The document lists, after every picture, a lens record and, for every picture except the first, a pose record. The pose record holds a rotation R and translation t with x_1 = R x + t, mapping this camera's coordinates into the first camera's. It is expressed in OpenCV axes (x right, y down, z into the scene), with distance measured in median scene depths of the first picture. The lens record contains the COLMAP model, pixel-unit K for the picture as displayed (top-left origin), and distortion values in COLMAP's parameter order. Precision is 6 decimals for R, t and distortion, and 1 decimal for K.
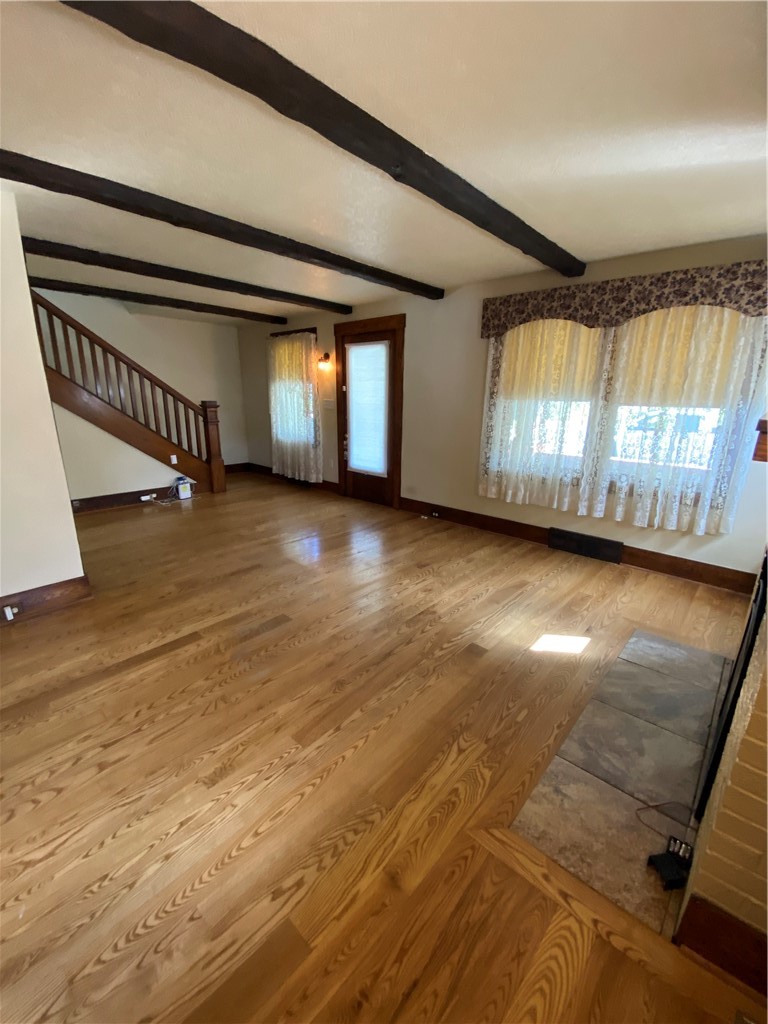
lens RADIAL K [[417.6, 0, 384.0], [0, 417.6, 512.0], [0, 0, 1]] dist [0.053473, -0.038542]
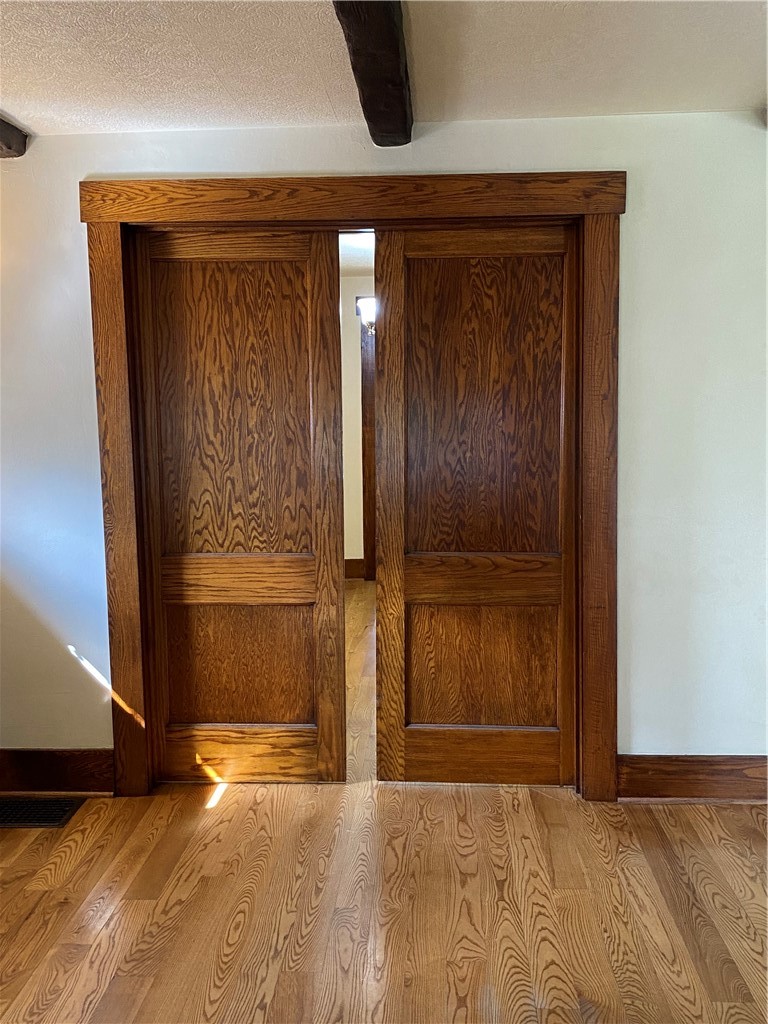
lens RADIAL K [[1047.0, 0, 384.0], [0, 1047.0, 512.0], [0, 0, 1]] dist [0.135770, -0.334144]
pose [[-0.769104, 0.075853, -0.634606, 0.207722], [-0.163818, 0.936365, 0.310459, -0.195657], [0.617772, 0.342735, -0.707736, 0.627171]]
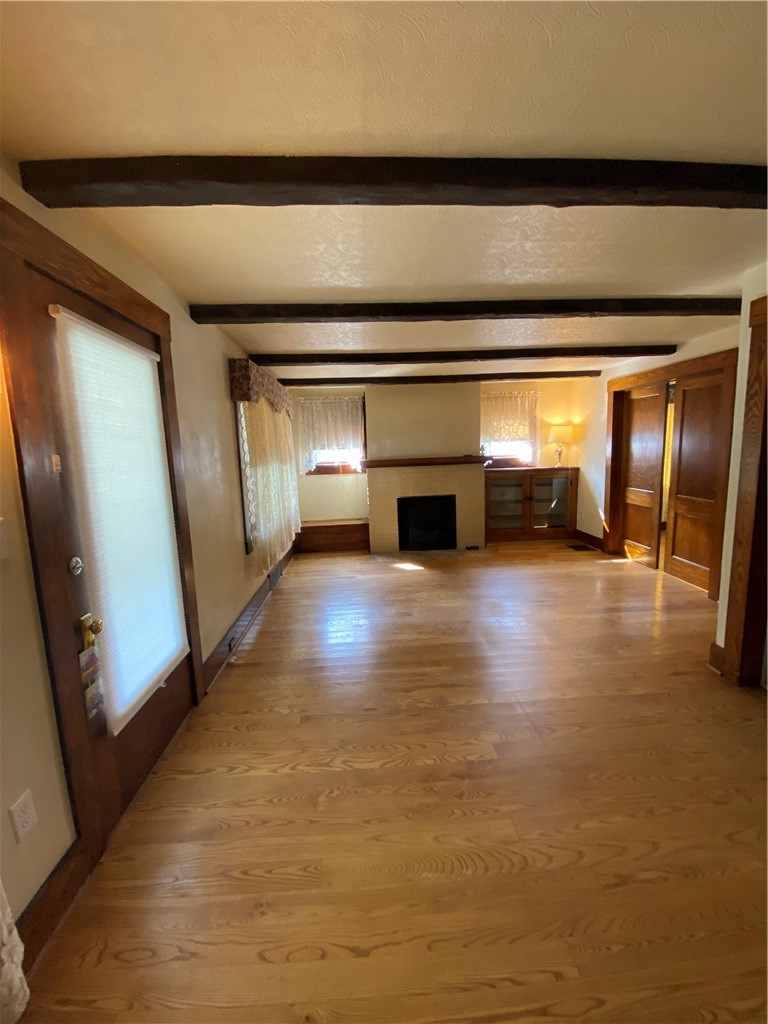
lens RADIAL K [[417.6, 0, 384.0], [0, 417.6, 512.0], [0, 0, 1]] dist [0.053473, -0.038542]
pose [[-0.719972, -0.092049, 0.687871, -0.425225], [0.207695, 0.917159, 0.340119, -0.317390], [-0.662195, 0.387744, -0.641211, 1.059702]]
